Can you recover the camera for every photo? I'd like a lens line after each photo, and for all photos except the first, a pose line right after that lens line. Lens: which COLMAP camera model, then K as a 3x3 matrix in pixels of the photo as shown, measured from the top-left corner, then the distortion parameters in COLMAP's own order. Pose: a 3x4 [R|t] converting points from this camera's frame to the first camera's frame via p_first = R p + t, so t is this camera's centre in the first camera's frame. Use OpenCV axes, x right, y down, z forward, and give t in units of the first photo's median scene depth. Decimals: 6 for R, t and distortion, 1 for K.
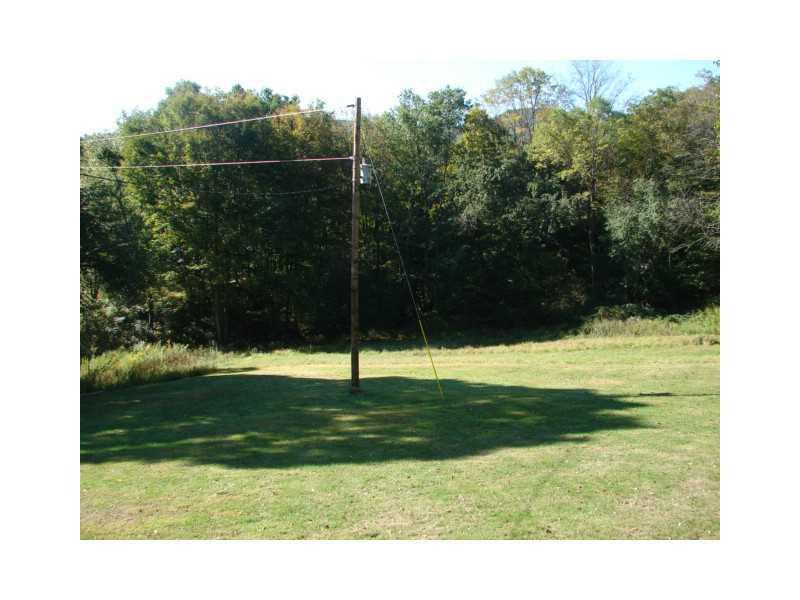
lens RADIAL K [[696.2, 0, 400.0], [0, 696.2, 300.0], [0, 0, 1]] dist [-0.216928, 0.330344]
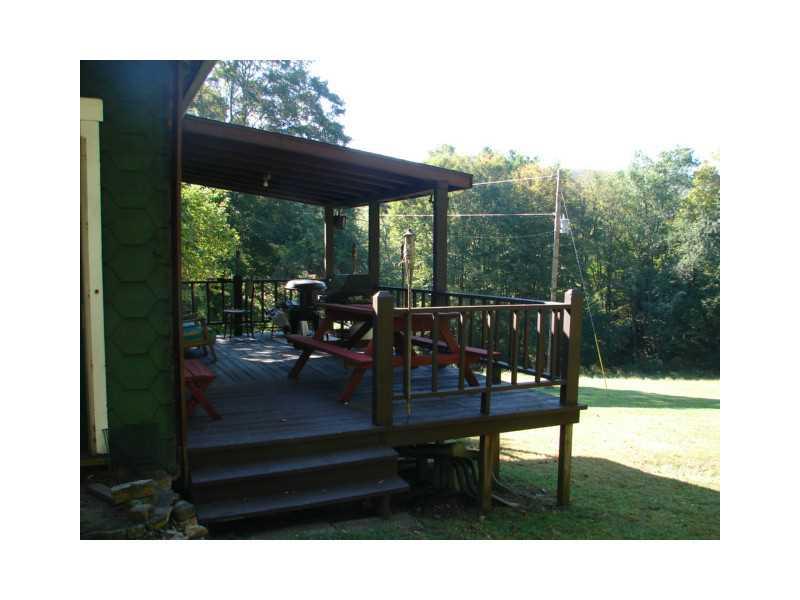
lens RADIAL K [[696.2, 0, 400.0], [0, 696.2, 300.0], [0, 0, 1]] dist [-0.216928, 0.330344]
pose [[0.934956, 0.046915, -0.351648, 0.053078], [-0.071079, 0.995891, -0.056116, 0.024852], [0.347571, 0.077461, 0.934449, -0.146910]]
